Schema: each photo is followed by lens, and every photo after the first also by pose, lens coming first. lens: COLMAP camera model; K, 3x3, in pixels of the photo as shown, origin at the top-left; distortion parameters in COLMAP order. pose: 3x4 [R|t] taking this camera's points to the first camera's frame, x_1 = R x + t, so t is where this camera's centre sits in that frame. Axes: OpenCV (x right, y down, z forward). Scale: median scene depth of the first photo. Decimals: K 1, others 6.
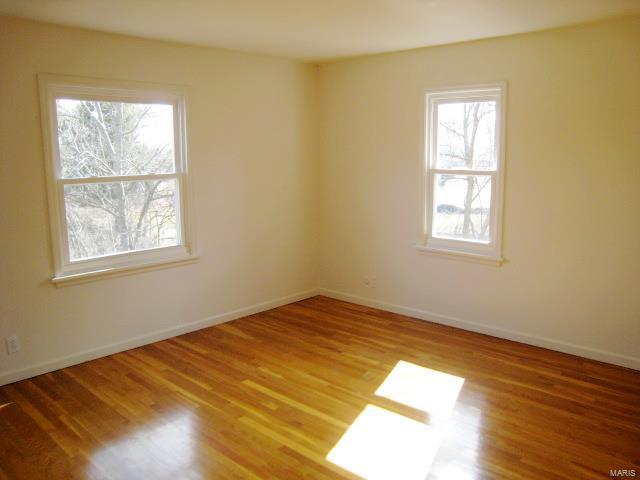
lens RADIAL K [[536.1, 0, 320.0], [0, 536.1, 240.0], [0, 0, 1]] dist [-0.005098, 0.000482]
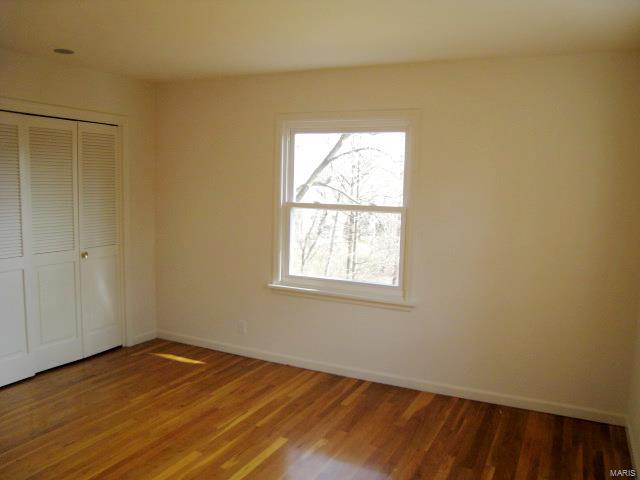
lens RADIAL K [[516.8, 0, 331.5], [0, 516.8, 249.1], [0, 0, 1]] dist [-0.088940, 0.005003]
pose [[0.305333, 0.117734, -0.944940, 0.575178], [-0.186910, 0.980434, 0.061761, -0.094251], [0.933722, 0.157761, 0.321364, 0.691336]]
